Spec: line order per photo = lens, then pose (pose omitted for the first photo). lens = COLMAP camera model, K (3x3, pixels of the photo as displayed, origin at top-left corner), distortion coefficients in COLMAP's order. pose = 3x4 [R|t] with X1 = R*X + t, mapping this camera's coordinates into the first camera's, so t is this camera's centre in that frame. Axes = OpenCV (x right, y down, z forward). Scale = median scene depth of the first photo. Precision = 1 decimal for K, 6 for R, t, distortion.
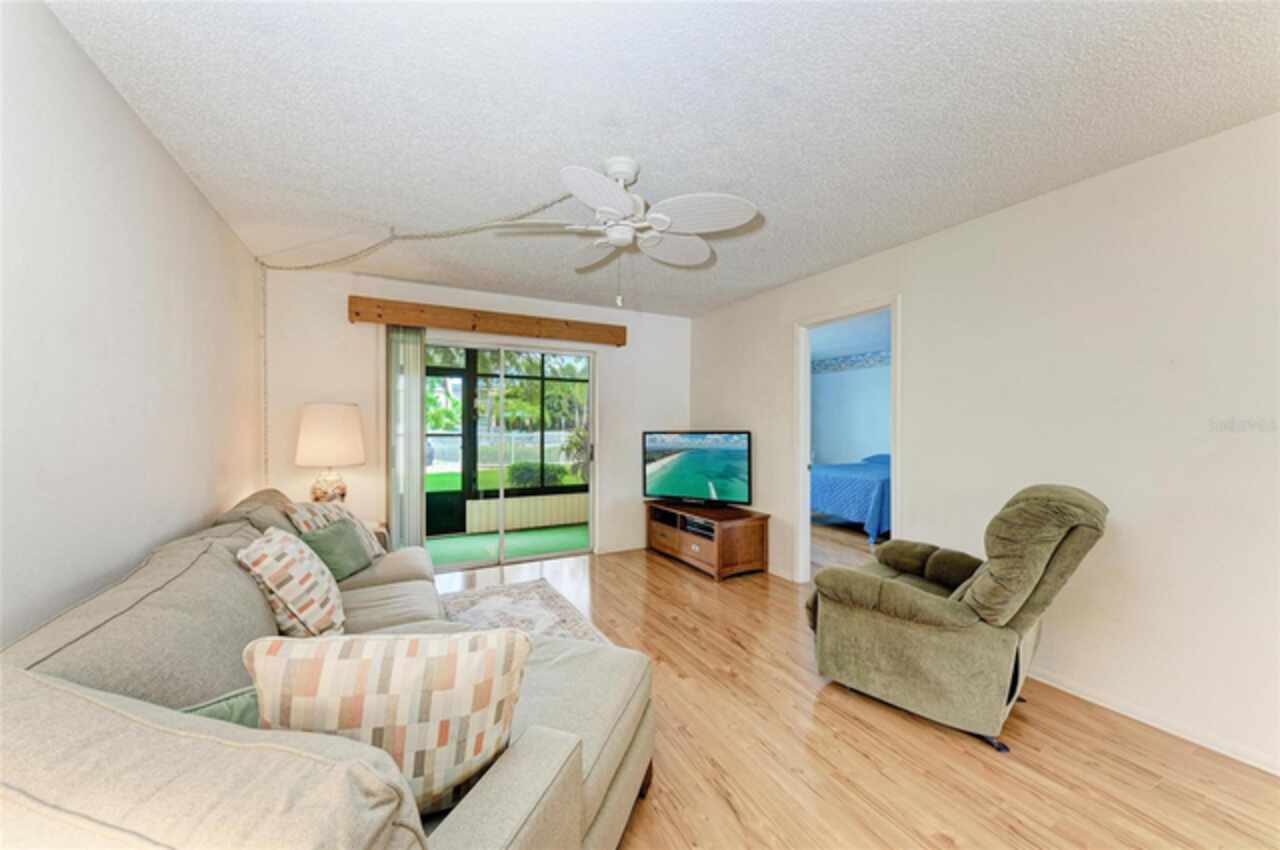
lens RADIAL K [[469.5, 0, 636.2], [0, 469.5, 424.3], [0, 0, 1]] dist [-0.000282, -0.000285]
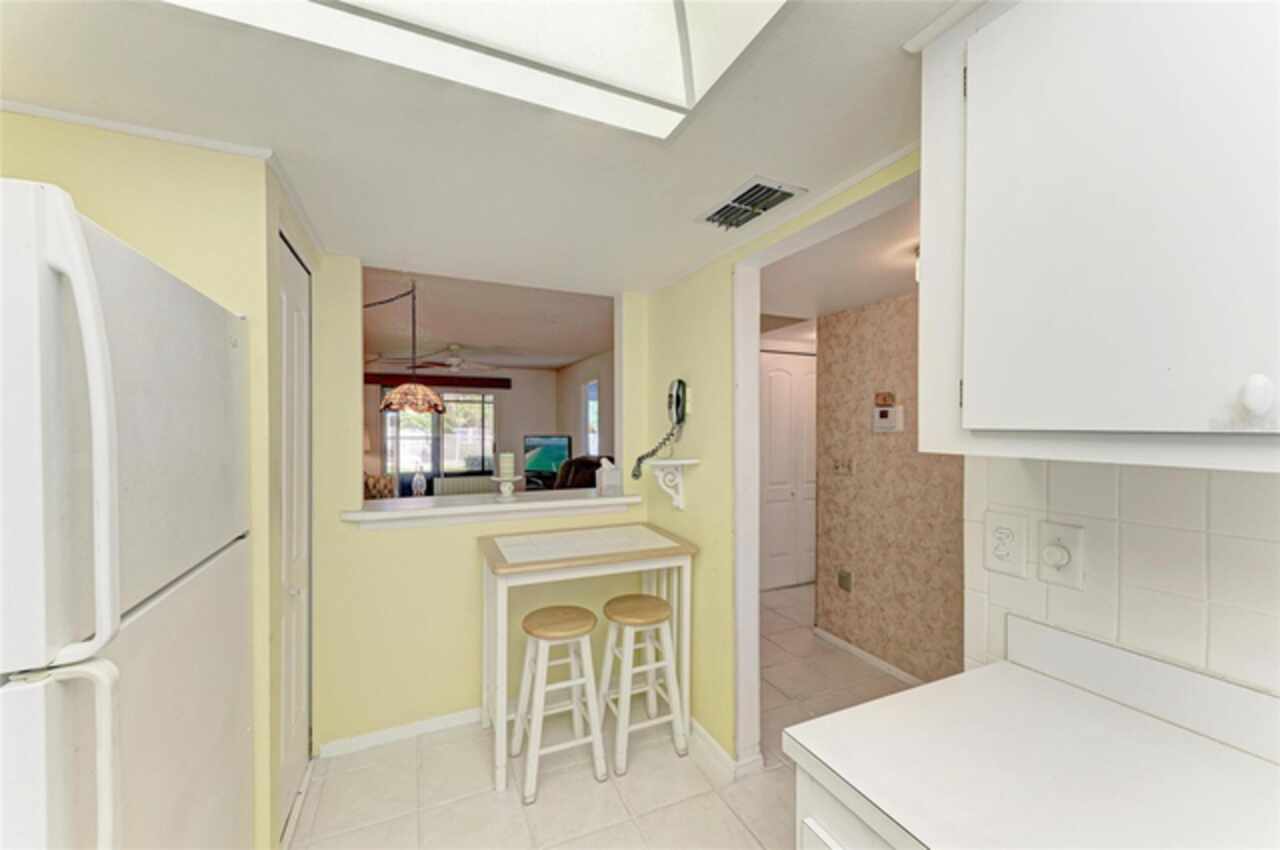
lens RADIAL K [[497.5, 0, 641.1], [0, 497.5, 427.6], [0, 0, 1]] dist [0.011818, -0.003307]
pose [[0.998914, -0.002539, -0.046520, 0.600412], [0.002744, 0.999987, 0.004345, -0.025648], [0.046509, -0.004468, 0.998908, -0.970900]]
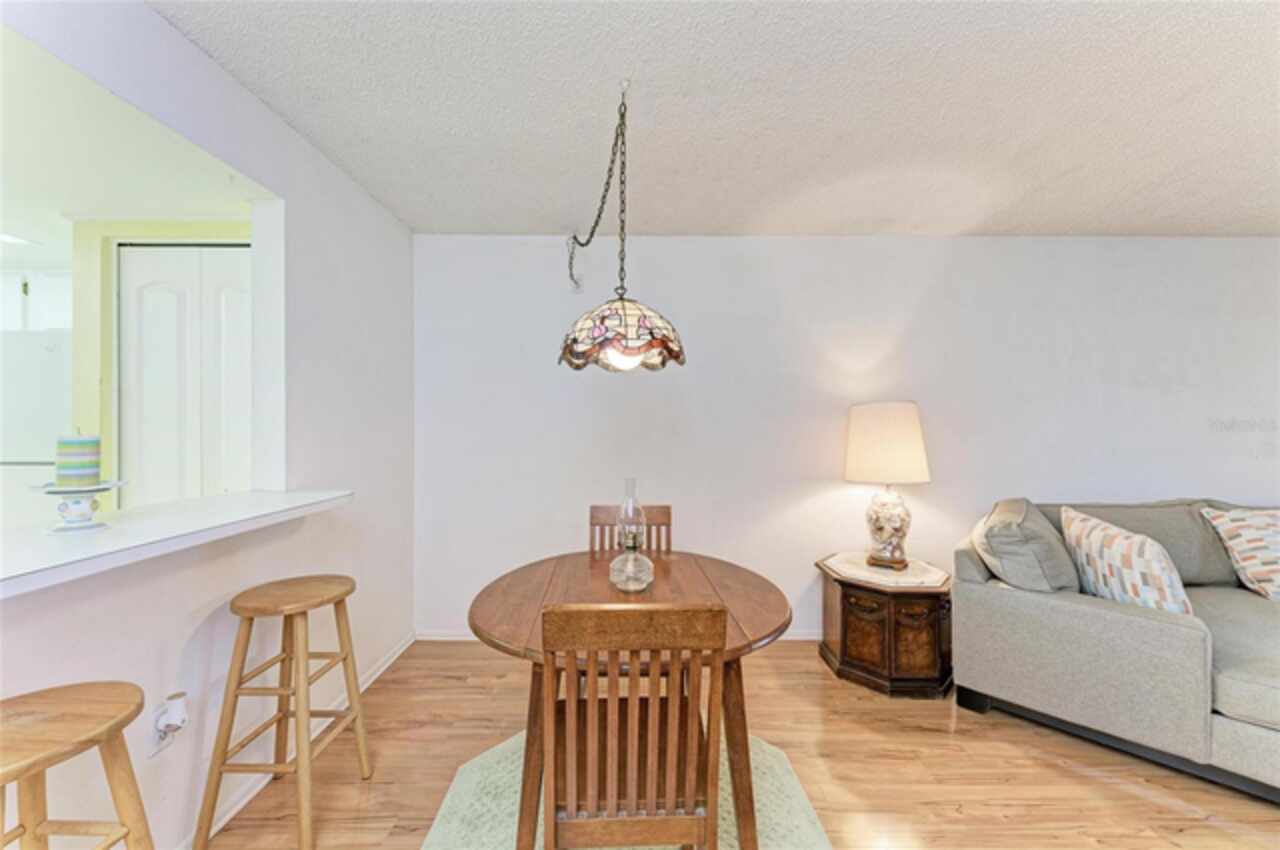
lens RADIAL K [[469.5, 0, 636.2], [0, 469.5, 424.3], [0, 0, 1]] dist [-0.000282, -0.000285]
pose [[-0.465150, -0.003990, -0.885223, 0.494430], [-0.006774, 0.999977, -0.000948, 0.001641], [0.885206, 0.005555, -0.465166, 0.014499]]
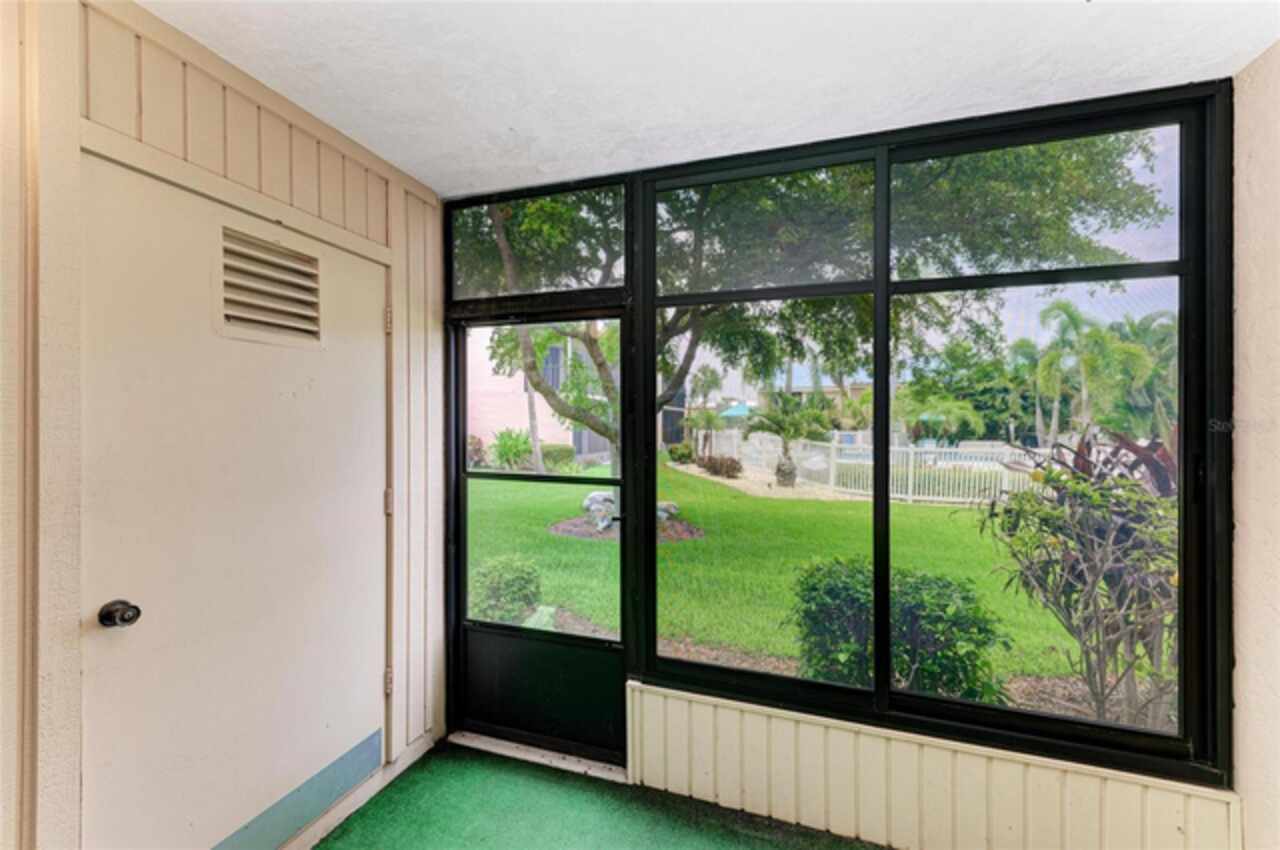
lens RADIAL K [[497.5, 0, 641.1], [0, 497.5, 427.6], [0, 0, 1]] dist [0.011818, -0.003307]
pose [[0.700234, 0.000888, -0.713913, -0.131749], [-0.002961, 0.999994, -0.001660, -0.020892], [0.713907, 0.003276, 0.700233, 0.988715]]
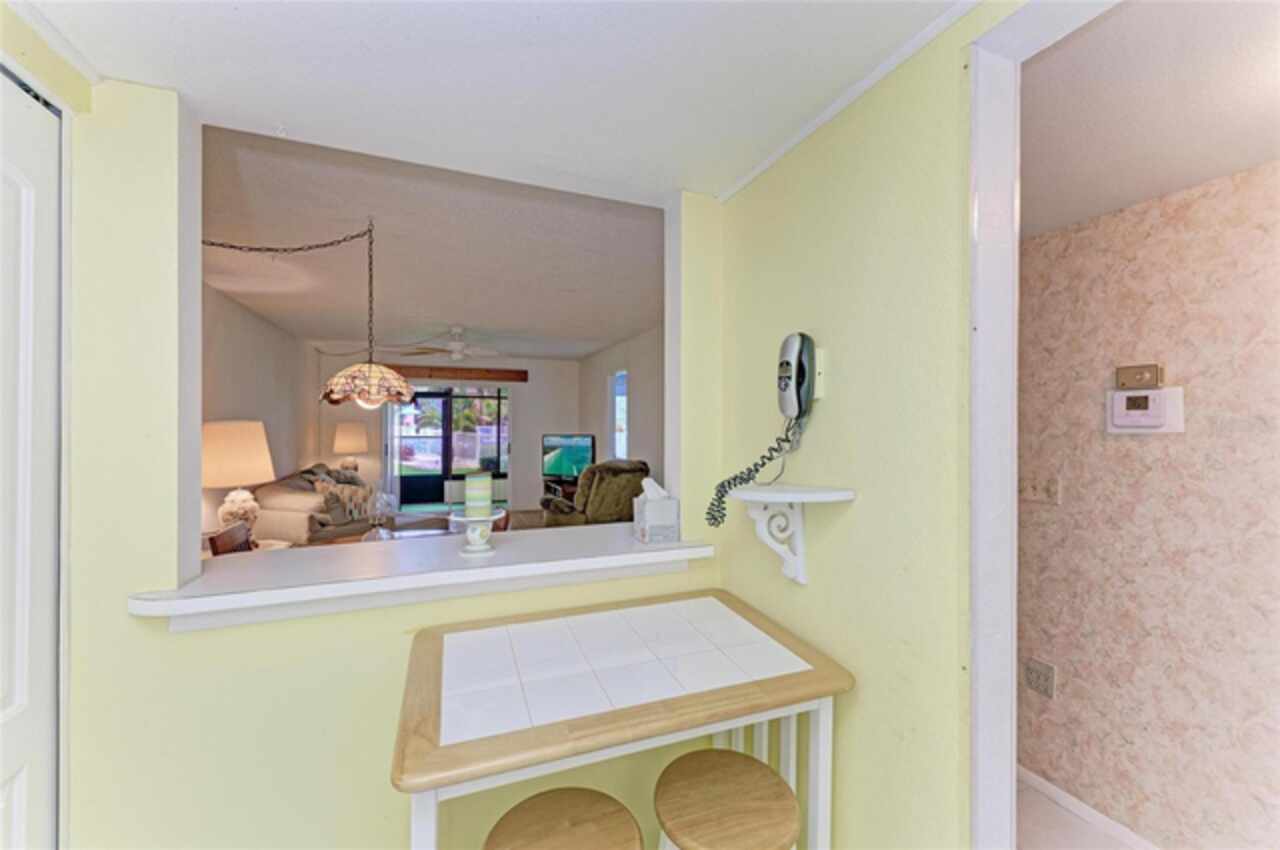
lens RADIAL K [[497.5, 0, 641.1], [0, 497.5, 427.6], [0, 0, 1]] dist [0.011818, -0.003307]
pose [[0.995329, -0.002771, -0.096505, 0.551736], [0.003597, 0.999958, 0.008385, -0.025286], [0.096477, -0.008693, 0.995297, -0.694477]]
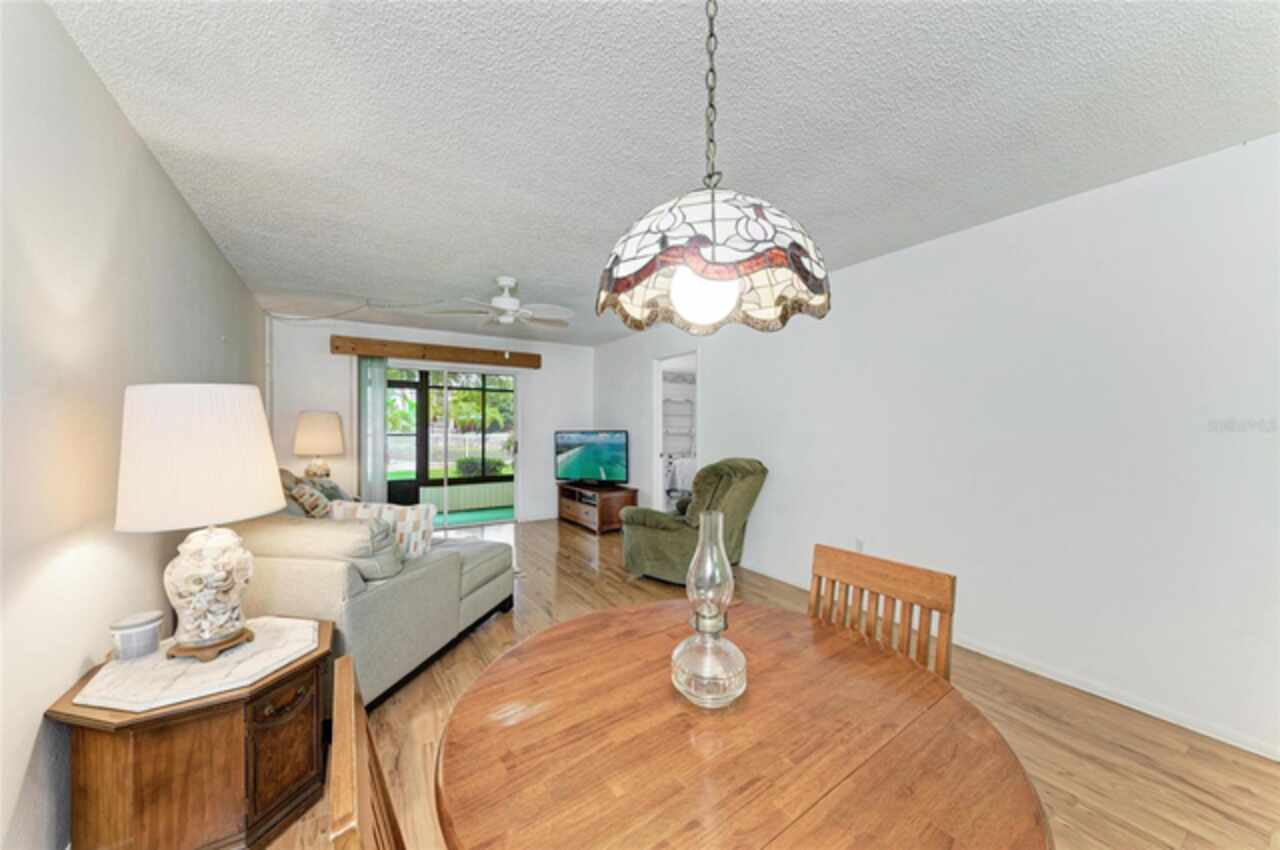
lens RADIAL K [[454.3, 0, 638.0], [0, 454.3, 425.9], [0, 0, 1]] dist [0.000480, -0.000037]
pose [[0.995716, -0.000985, 0.092460, 0.141805], [0.001089, 0.999999, -0.001073, 0.001459], [-0.092459, 0.001169, 0.995716, -0.348324]]
